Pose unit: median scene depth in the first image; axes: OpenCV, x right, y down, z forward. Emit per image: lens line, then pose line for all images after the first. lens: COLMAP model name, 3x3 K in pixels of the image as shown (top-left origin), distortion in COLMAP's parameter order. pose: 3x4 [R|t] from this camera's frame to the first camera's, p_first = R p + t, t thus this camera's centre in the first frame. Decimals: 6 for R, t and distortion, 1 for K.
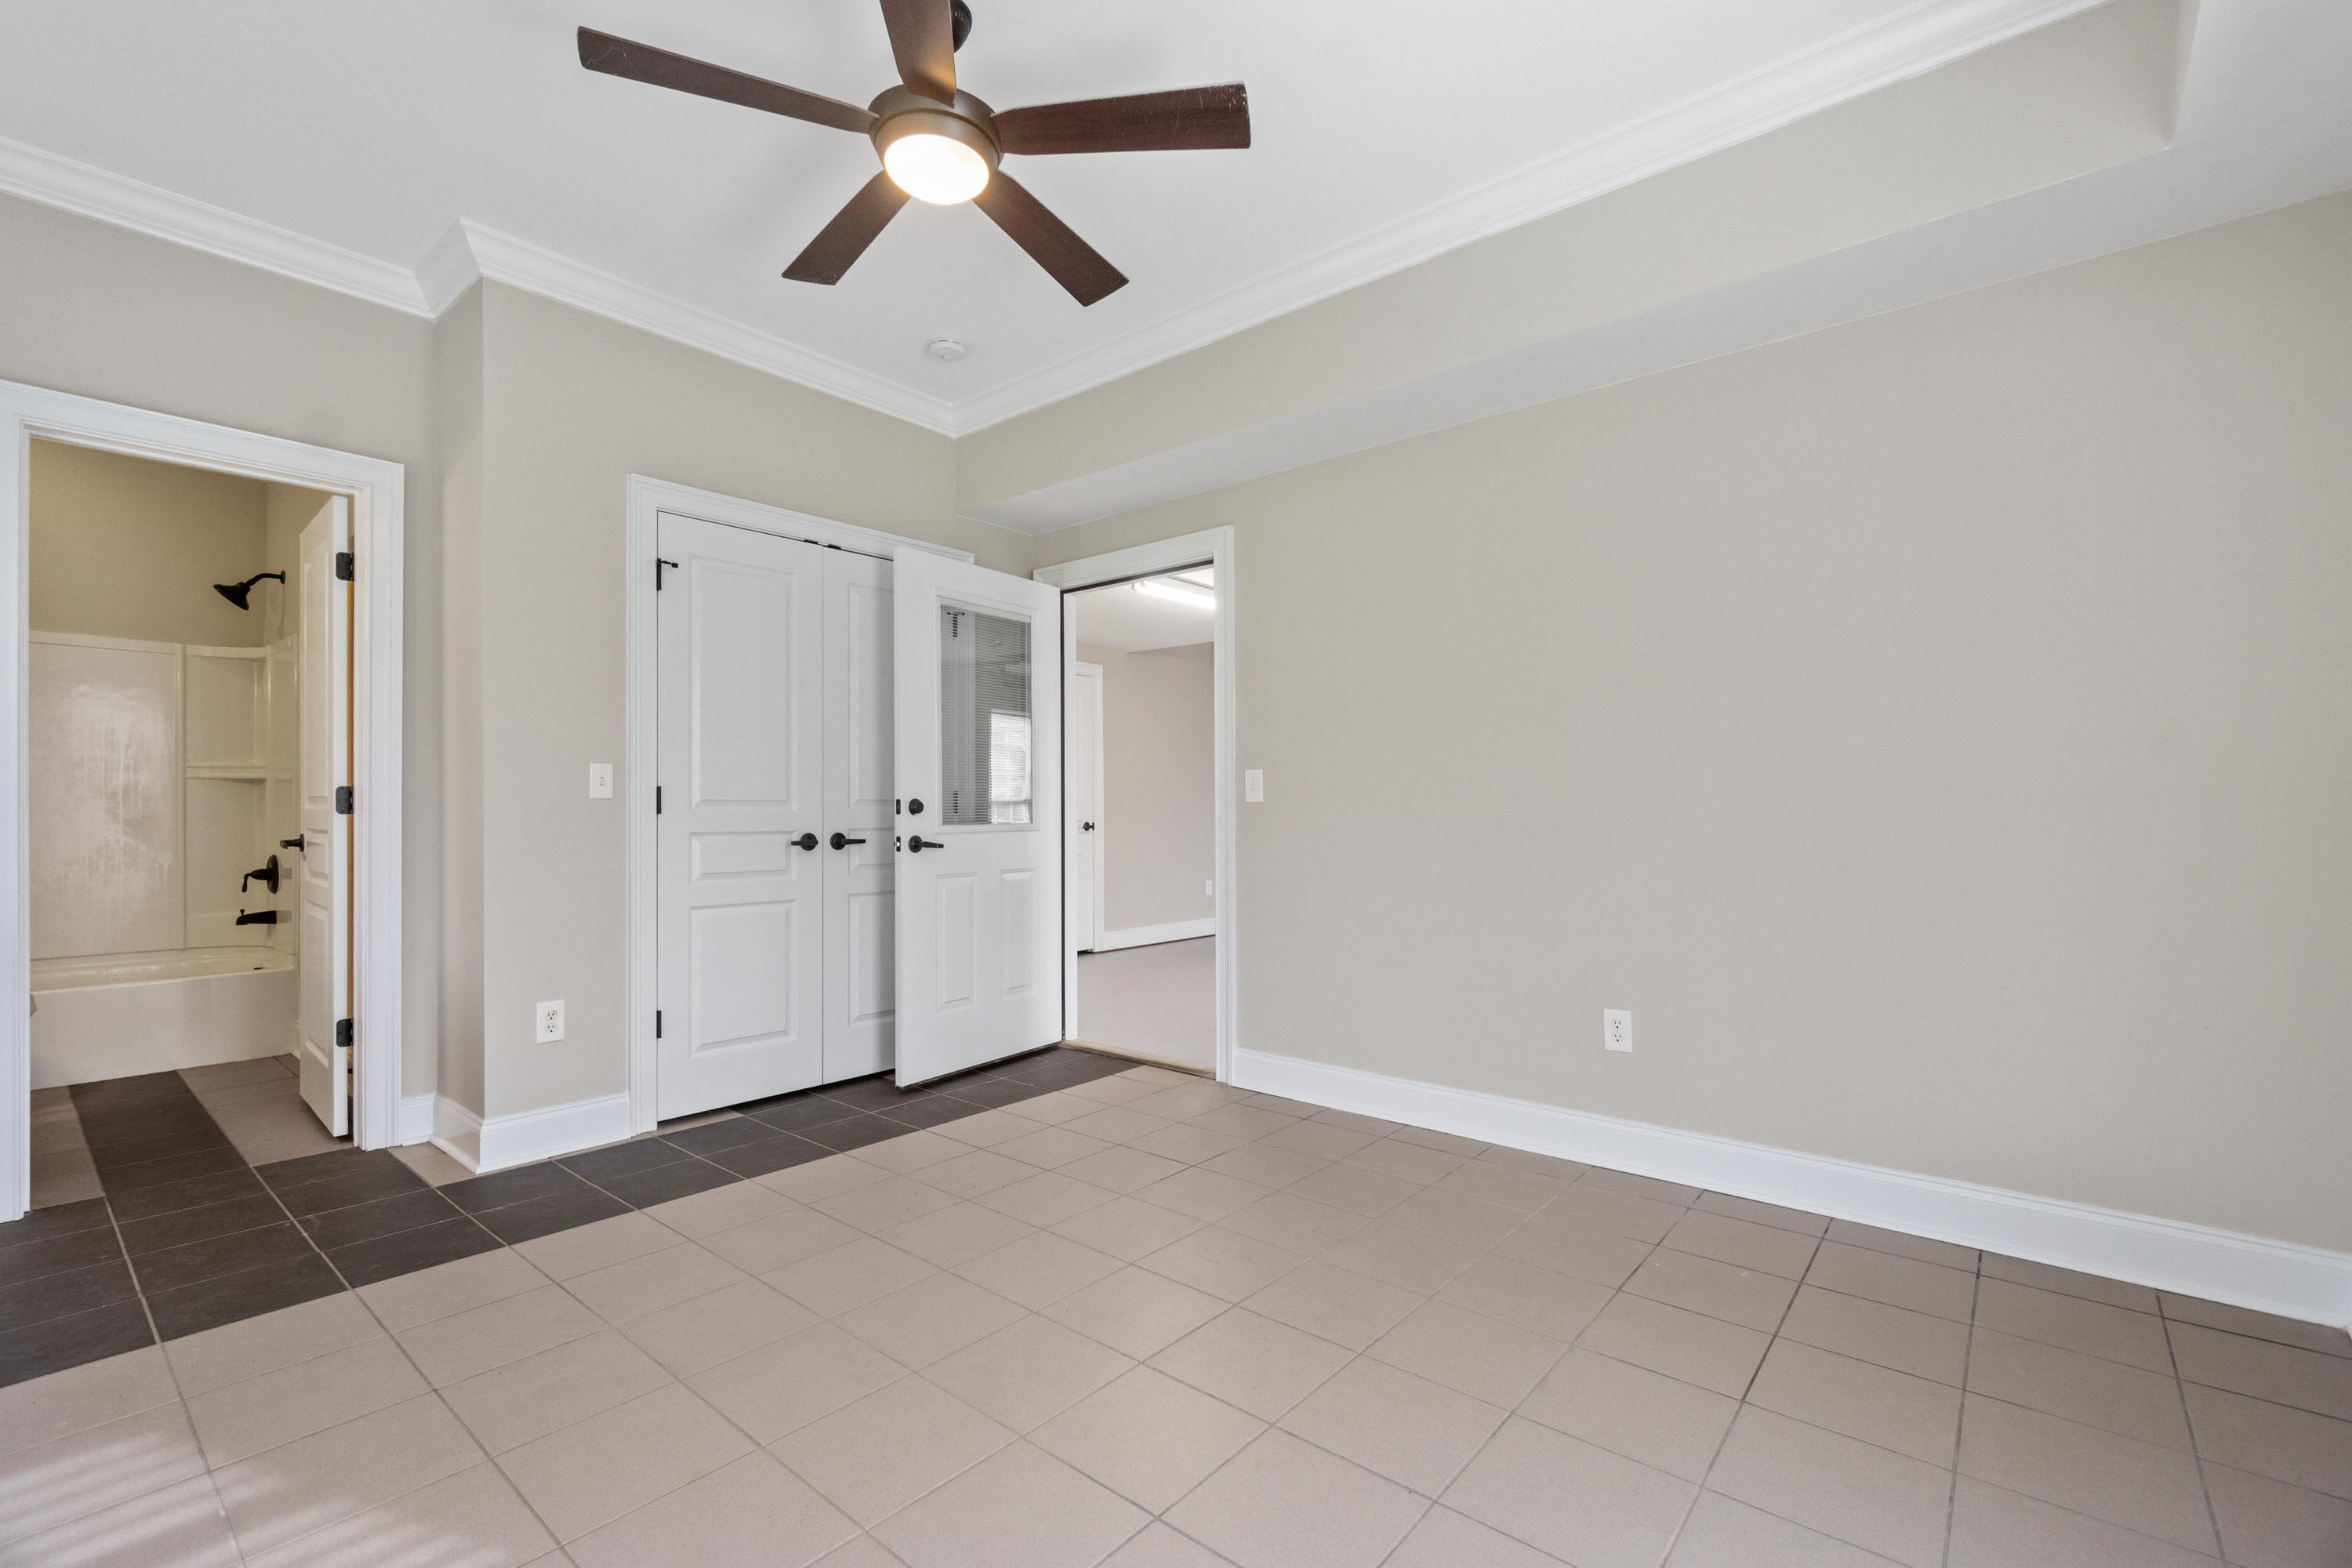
lens RADIAL K [[1036.4, 0, 1159.2], [0, 1036.4, 810.2], [0, 0, 1]] dist [-0.001037, -0.000173]
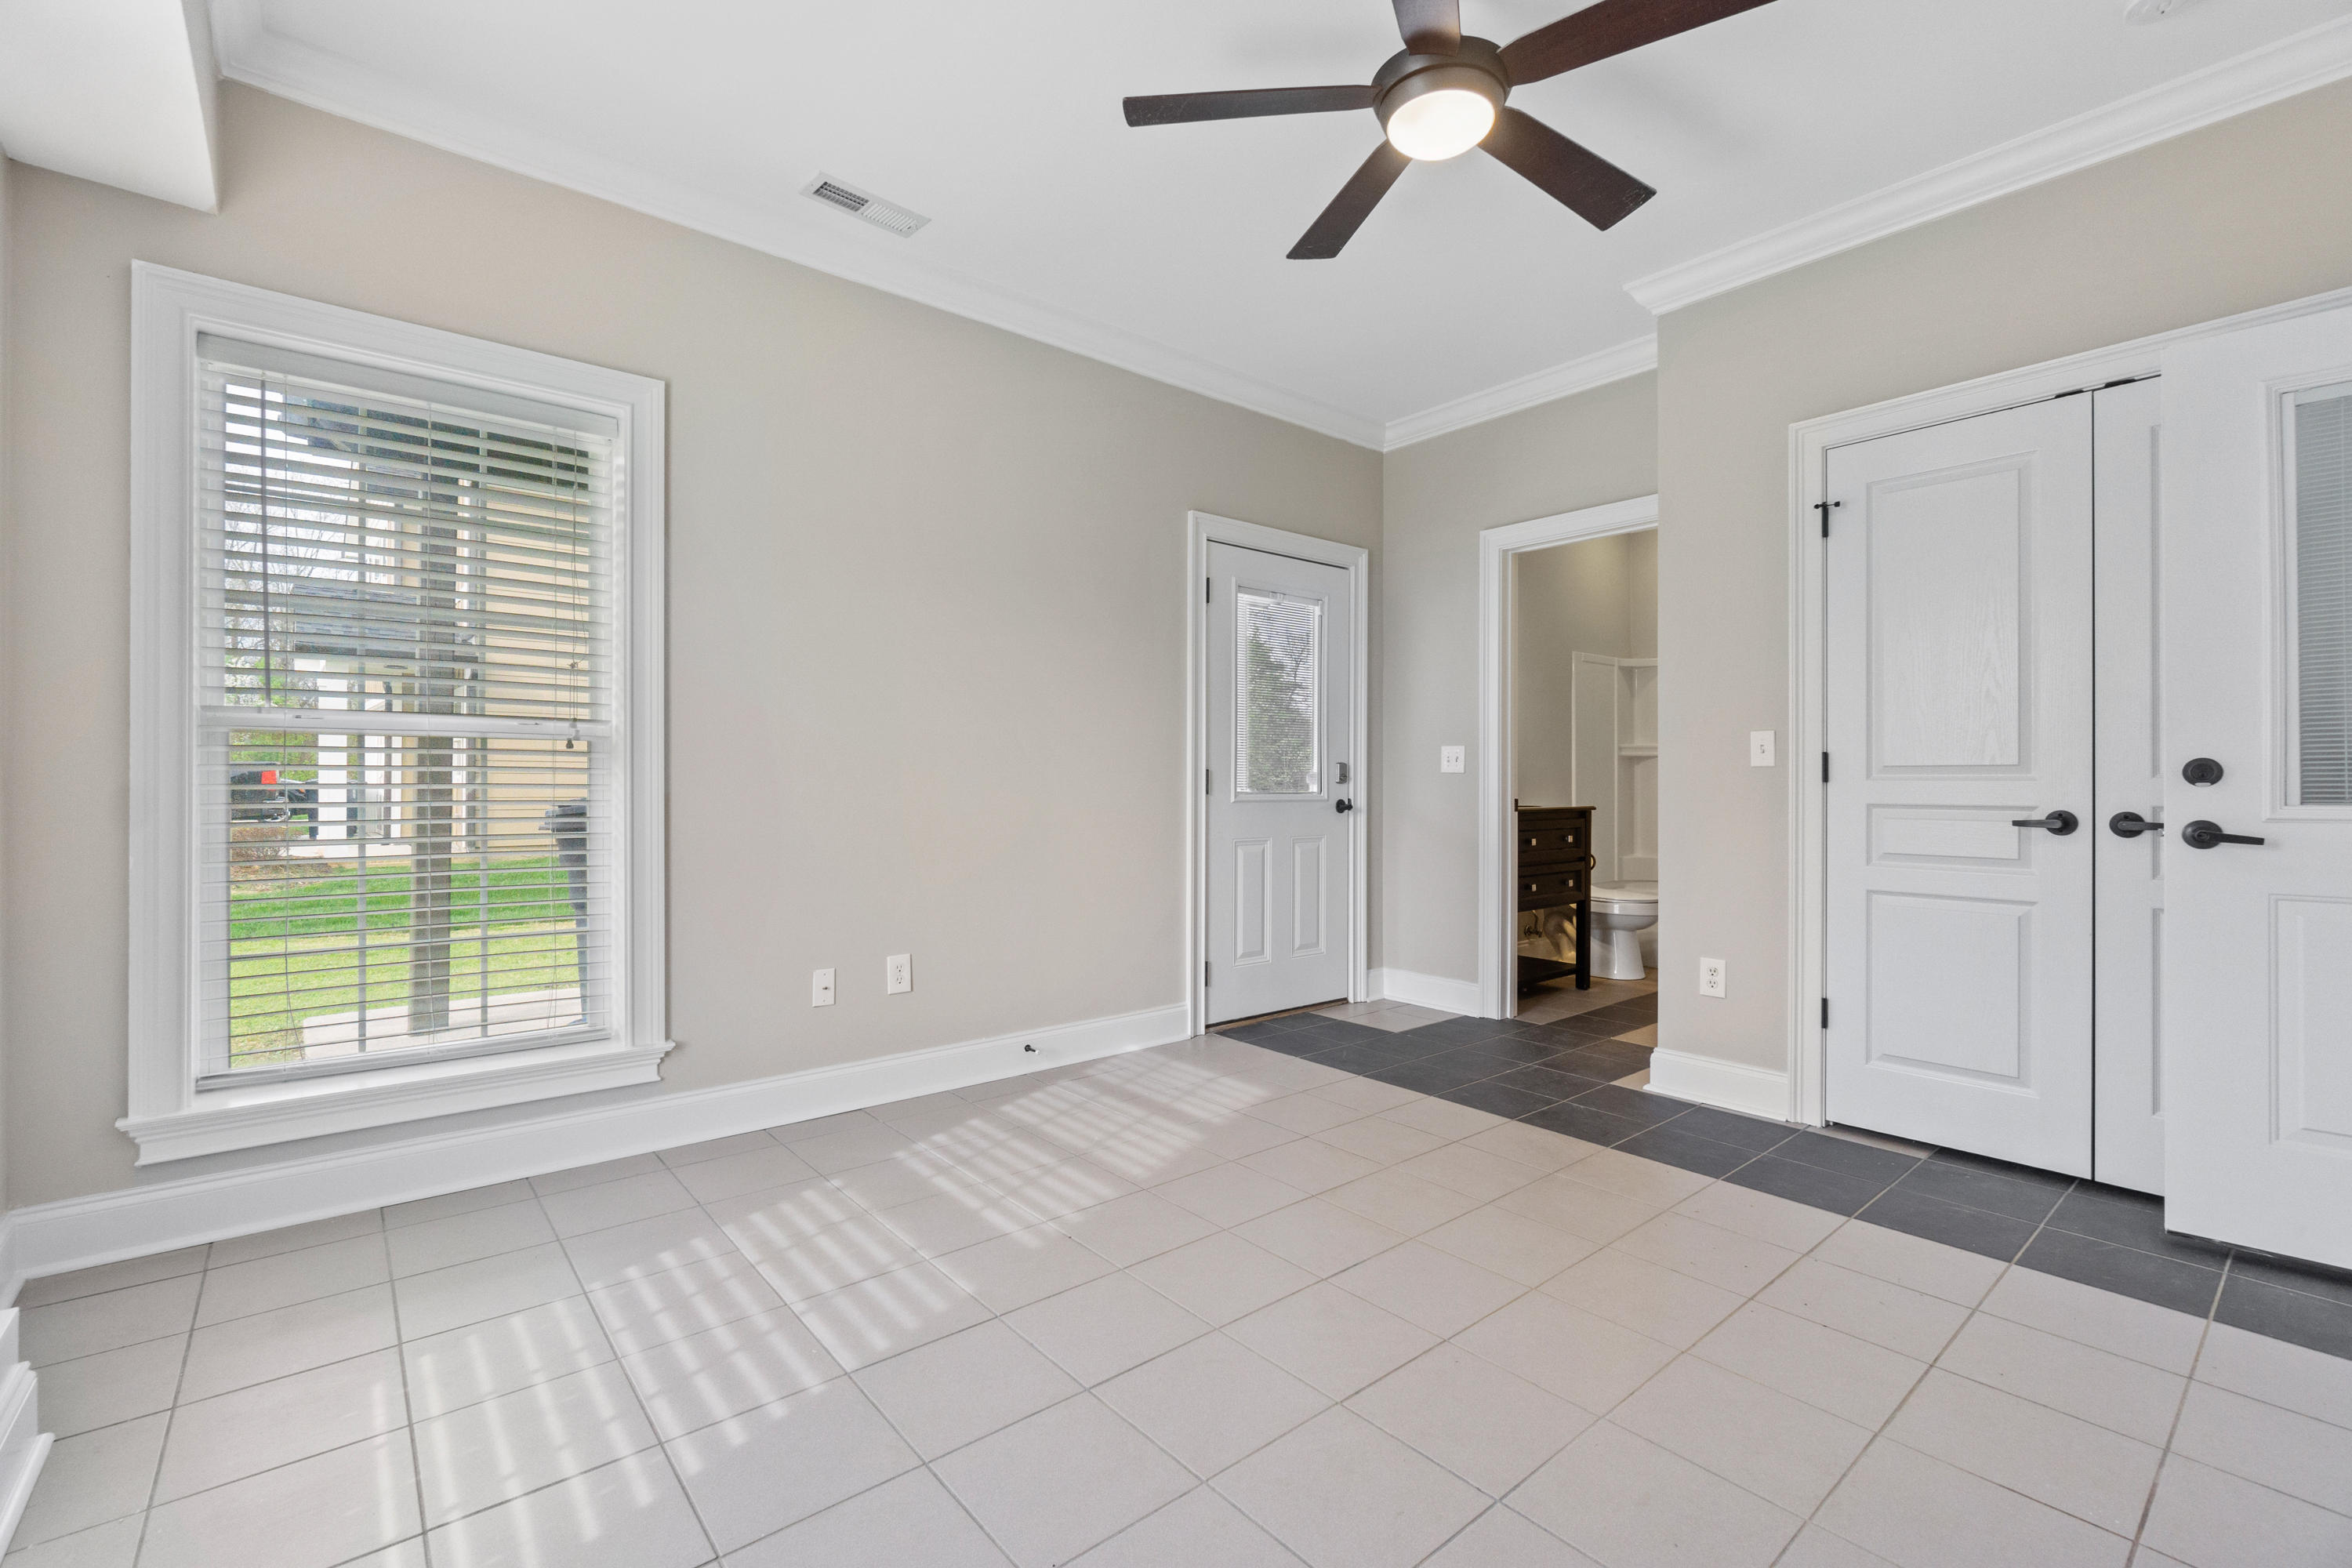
lens RADIAL K [[1014.6, 0, 1176.0], [0, 1014.6, 784.0], [0, 0, 1]] dist [-0.001494, -0.000072]
pose [[-0.166224, 0.001873, -0.986086, 0.509455], [-0.003800, 0.999990, 0.002540, 0.005120], [0.986081, 0.004169, -0.166215, 0.607651]]
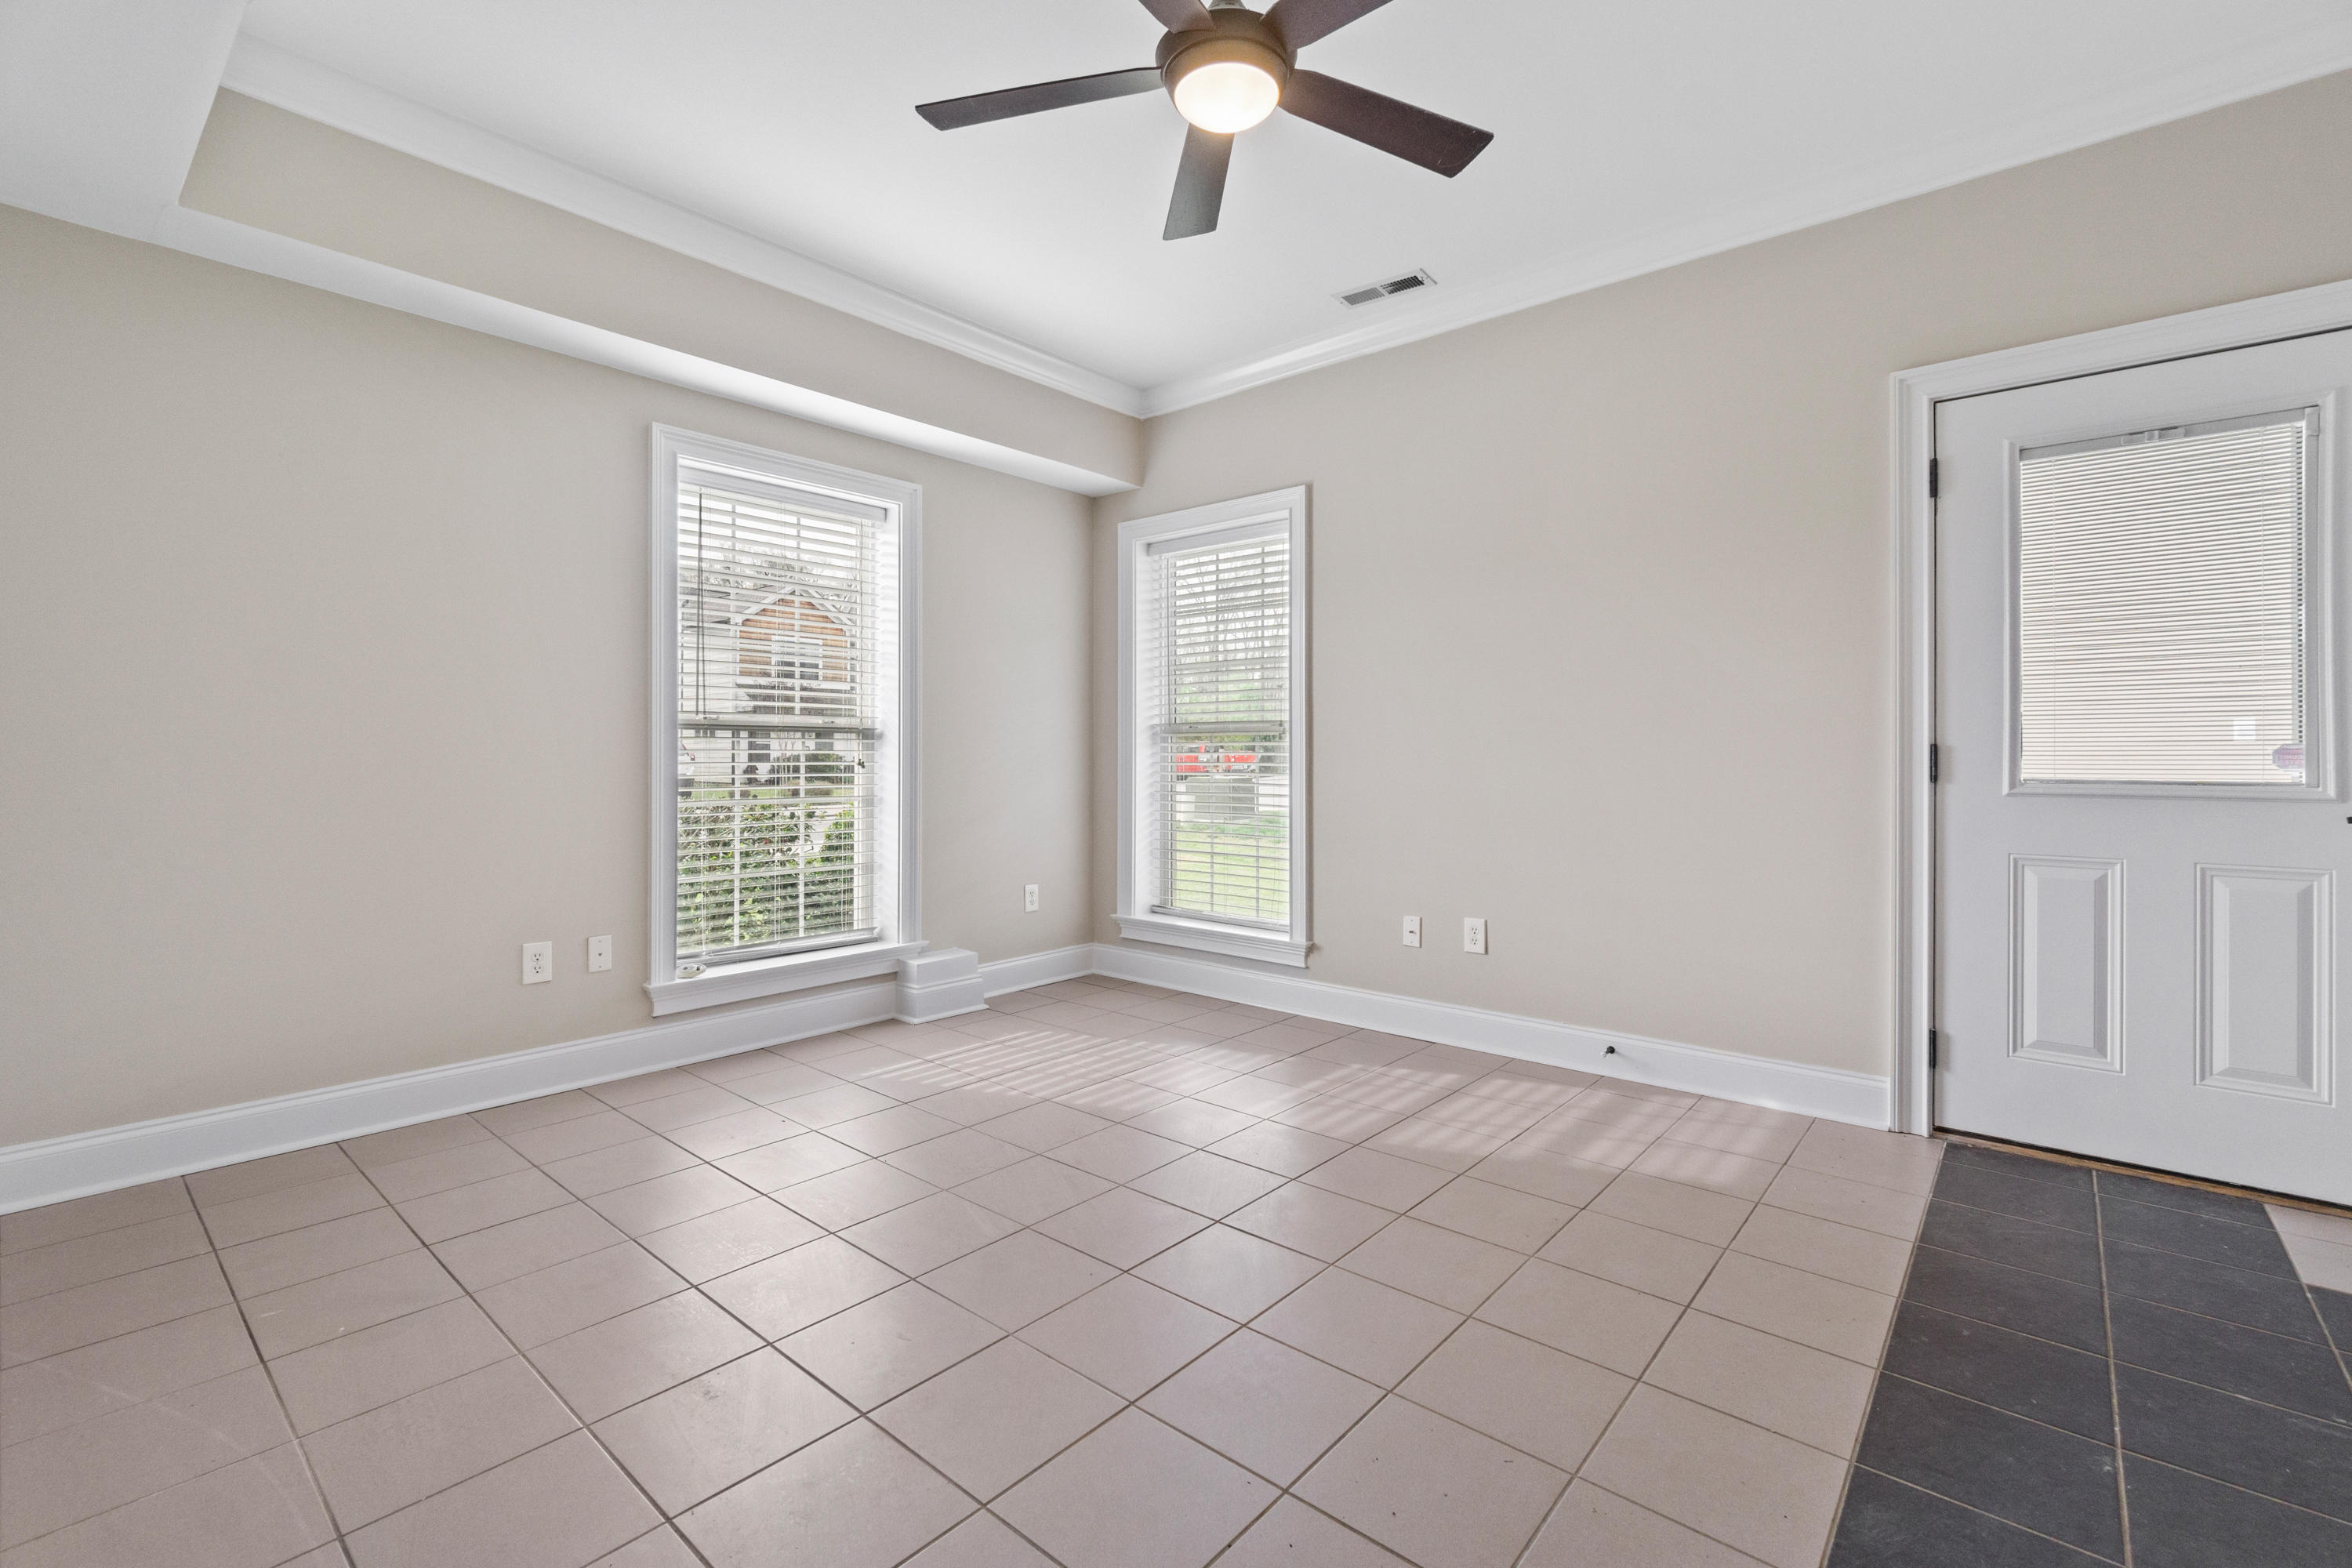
lens RADIAL K [[1027.6, 0, 1179.9], [0, 1027.6, 751.1], [0, 0, 1]] dist [-0.000293, -0.000070]
pose [[-0.999987, -0.004884, -0.001678, -0.113219], [-0.004870, 0.999957, -0.007920, 0.005690], [0.001717, -0.007911, -0.999967, 1.300893]]
